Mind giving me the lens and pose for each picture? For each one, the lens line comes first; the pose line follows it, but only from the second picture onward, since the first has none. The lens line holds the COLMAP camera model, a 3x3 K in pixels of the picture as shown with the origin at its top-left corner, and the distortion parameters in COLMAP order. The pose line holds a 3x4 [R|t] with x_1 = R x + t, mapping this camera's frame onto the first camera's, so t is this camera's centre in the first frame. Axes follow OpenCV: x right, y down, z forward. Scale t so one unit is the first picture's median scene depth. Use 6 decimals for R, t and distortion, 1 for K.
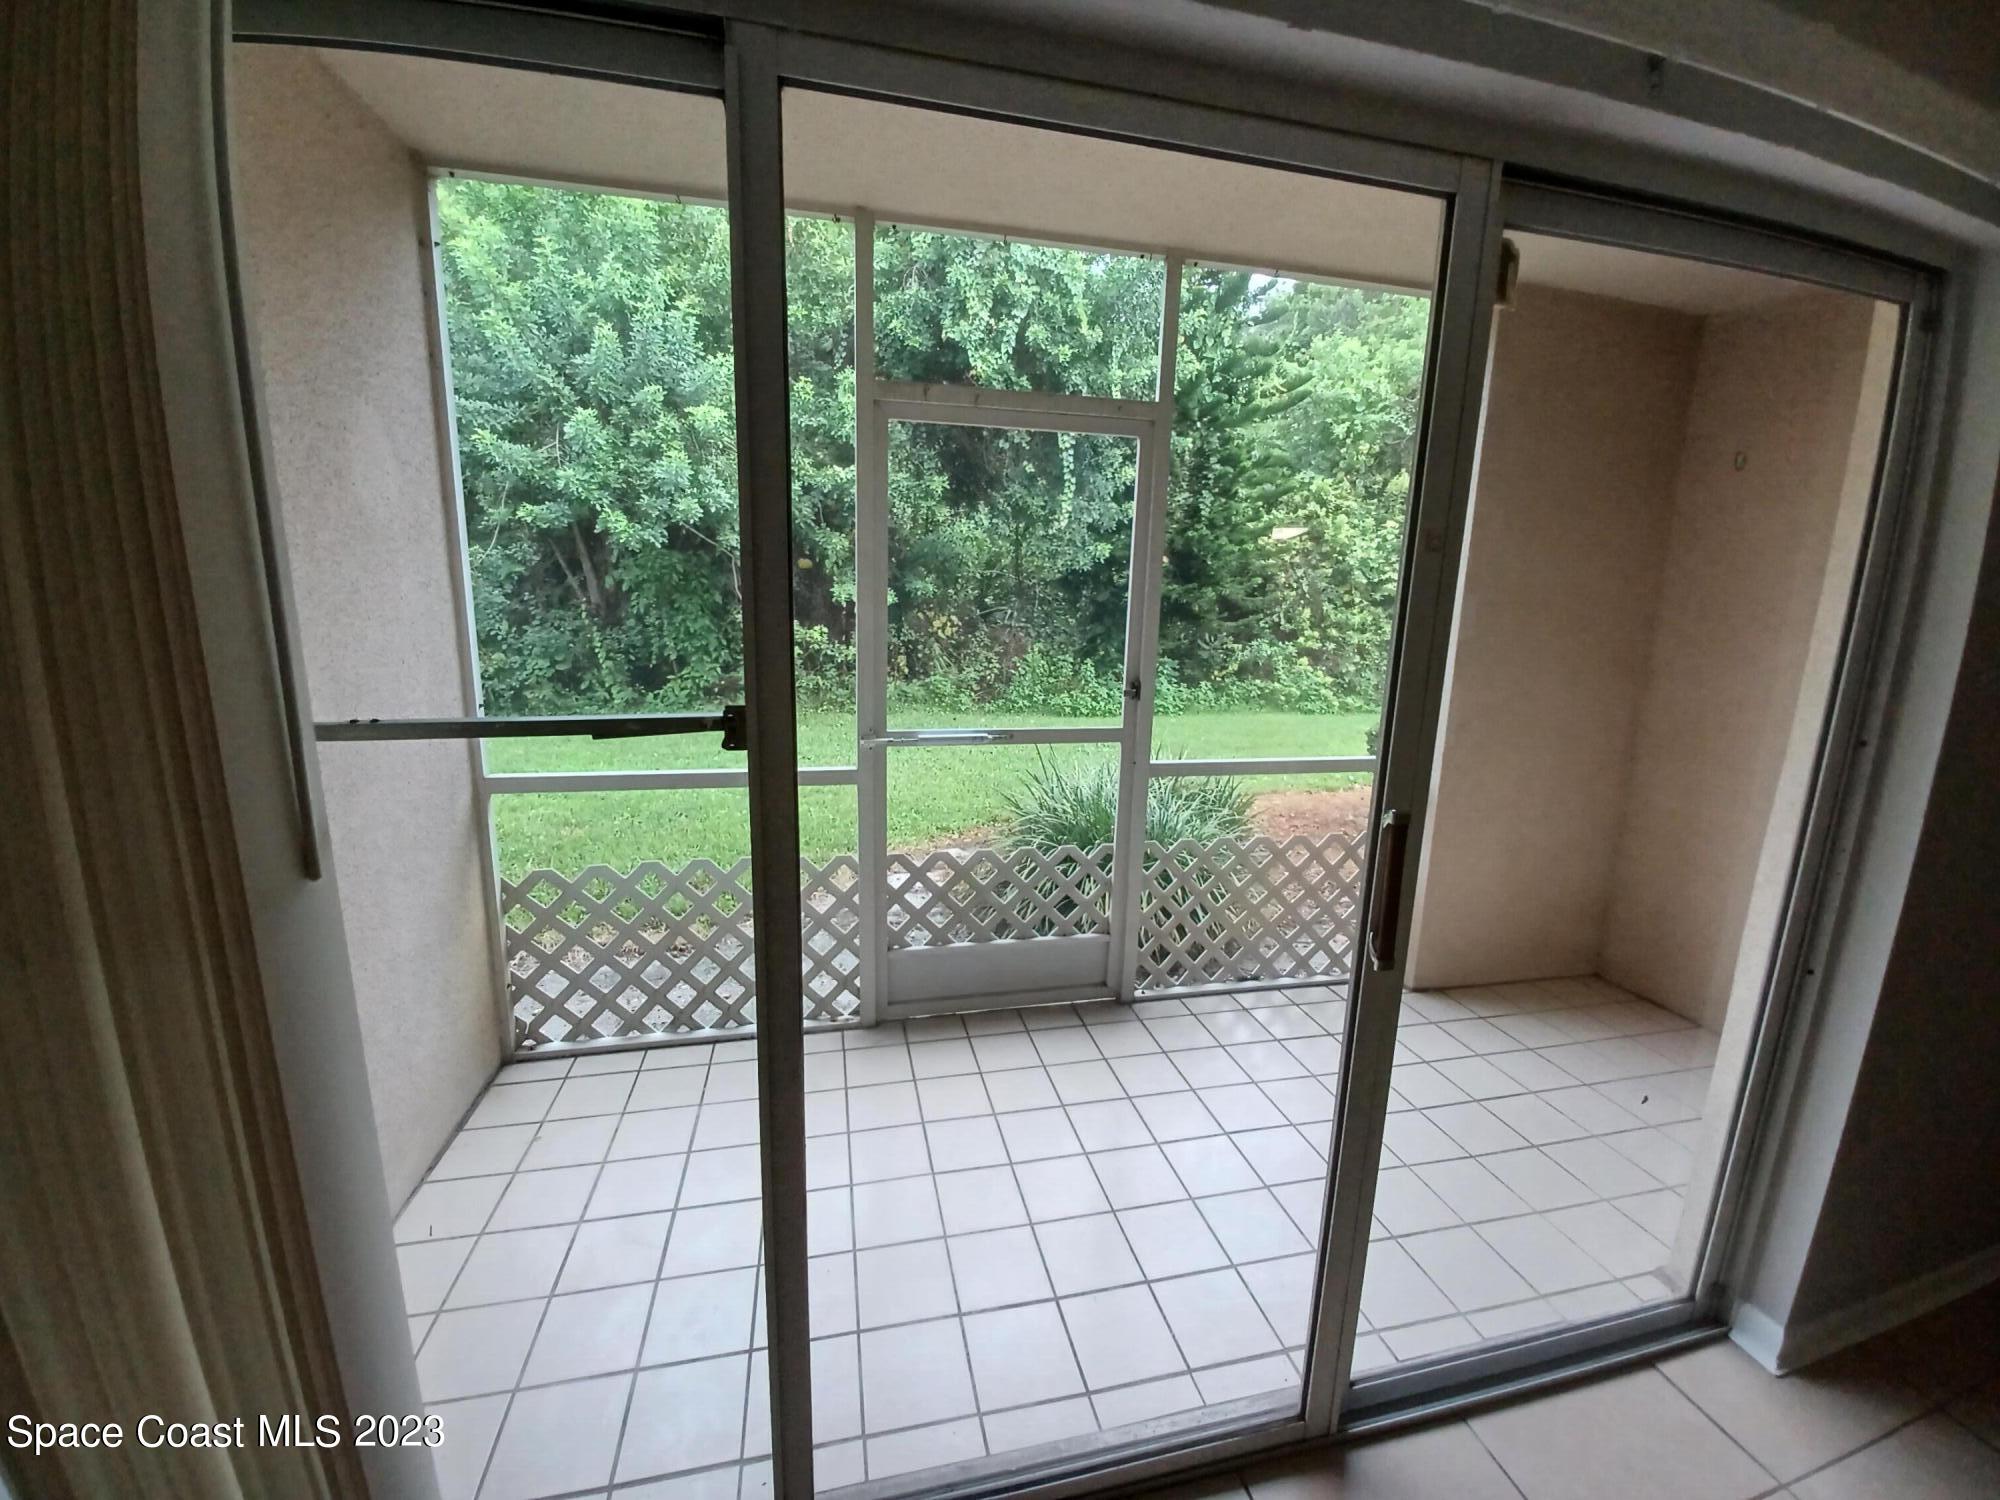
lens RADIAL K [[793.1, 0, 1008.9], [0, 793.1, 751.0], [0, 0, 1]] dist [0.000741, -0.000113]
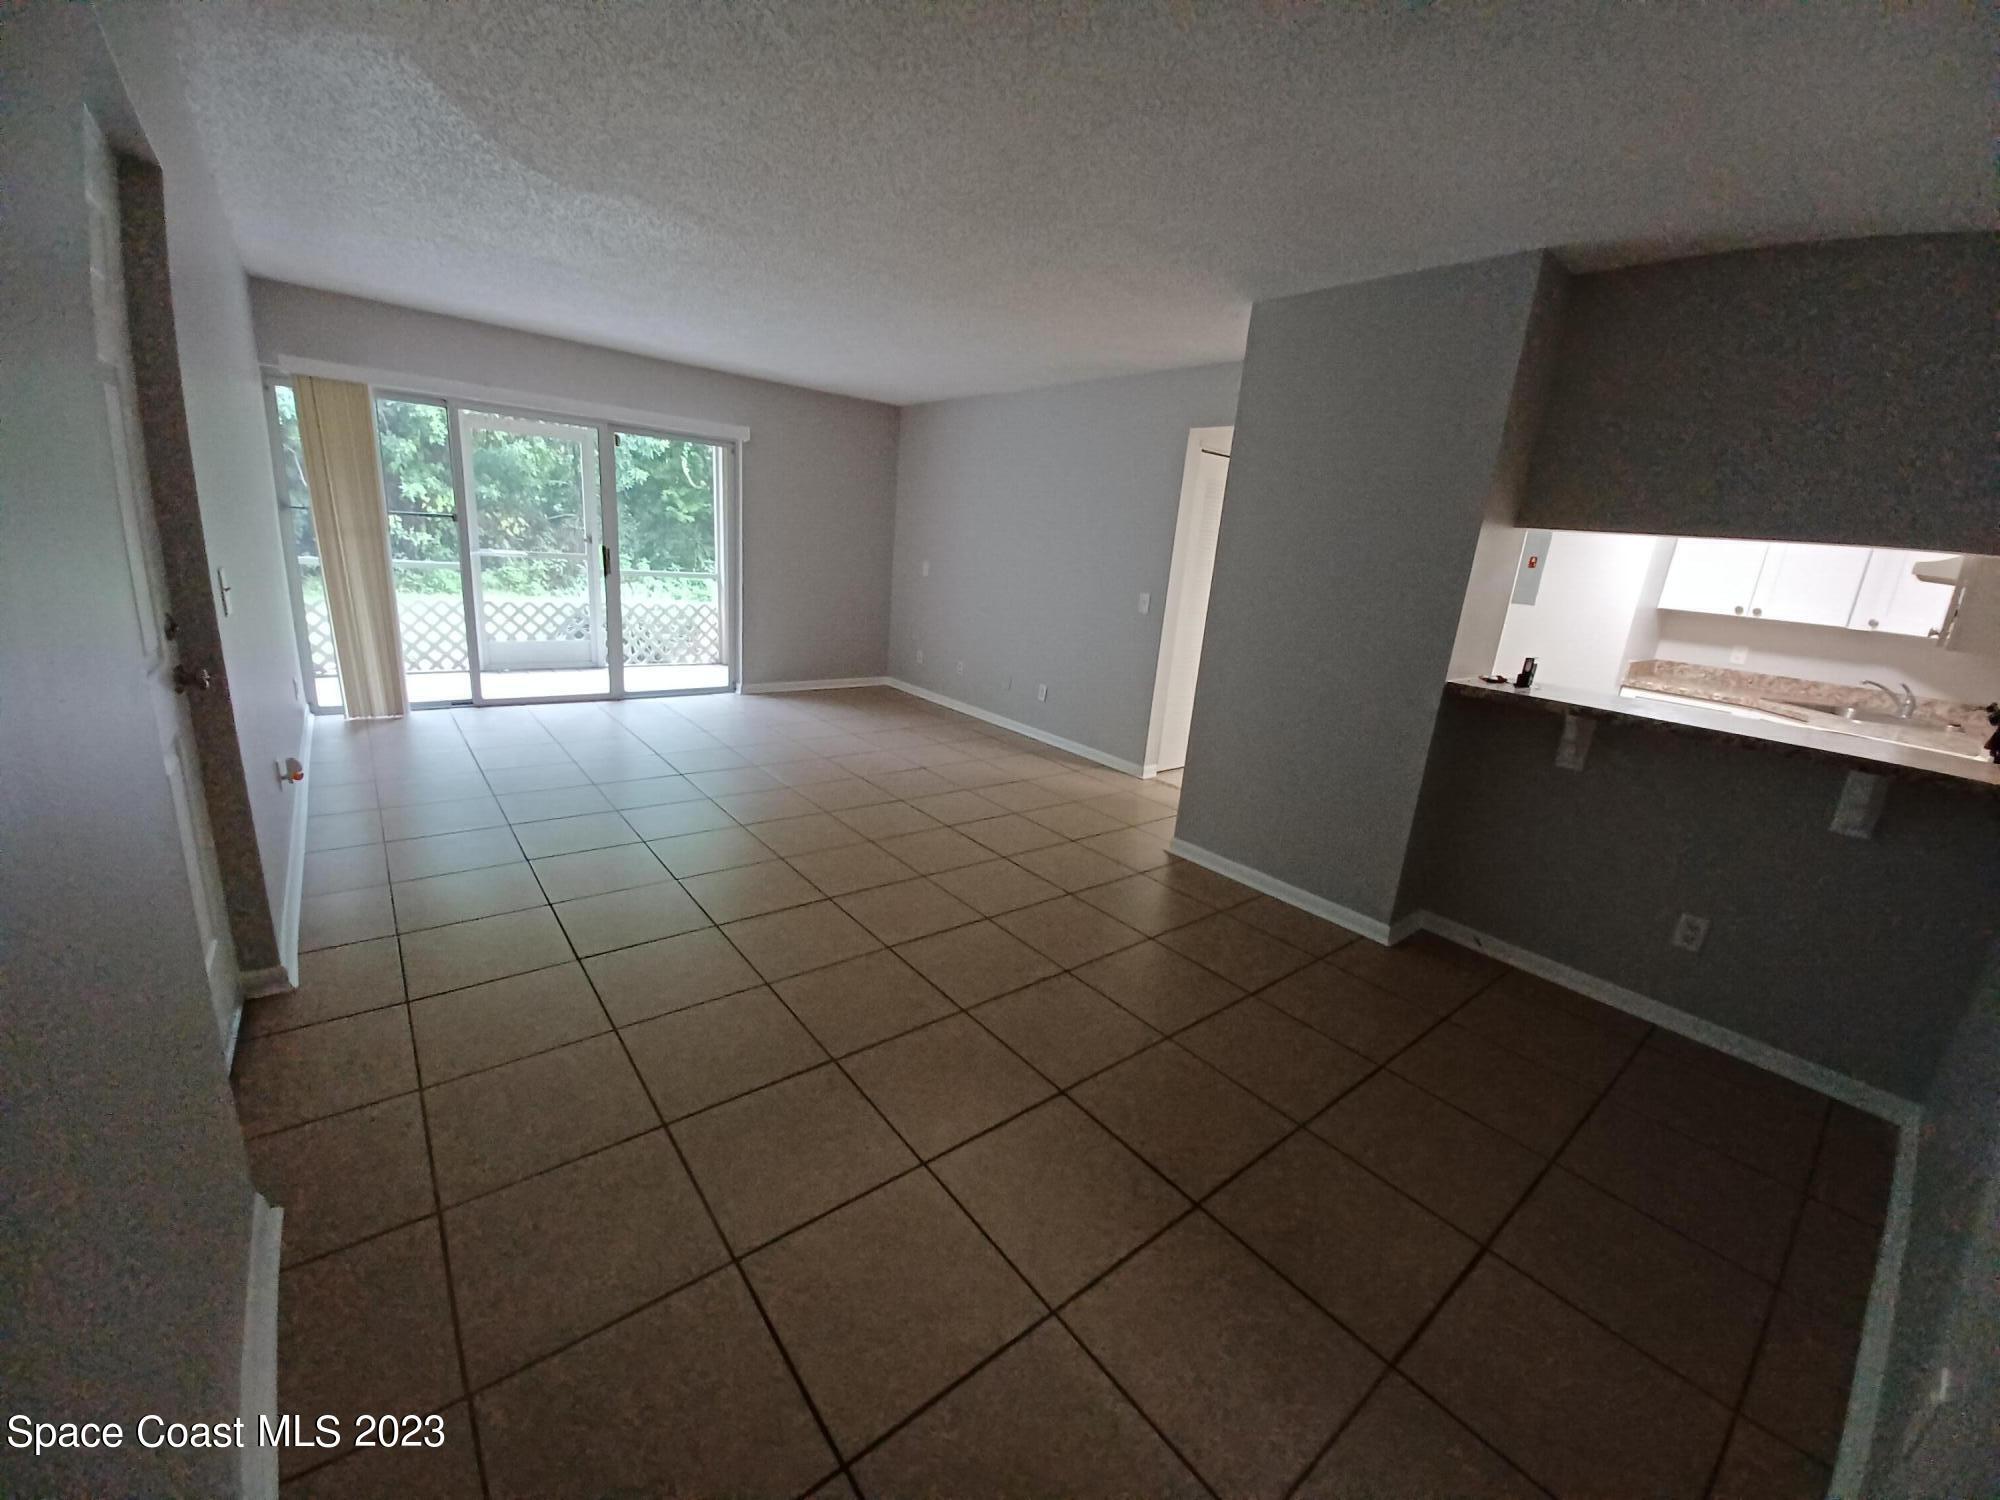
lens RADIAL K [[784.9, 0, 998.0], [0, 784.9, 753.1], [0, 0, 1]] dist [-0.000407, -0.000116]
pose [[0.897183, -0.068217, 0.436358, 0.035739], [0.026831, 0.994593, 0.100321, 0.083458], [-0.440842, -0.078299, 0.894163, -0.403847]]
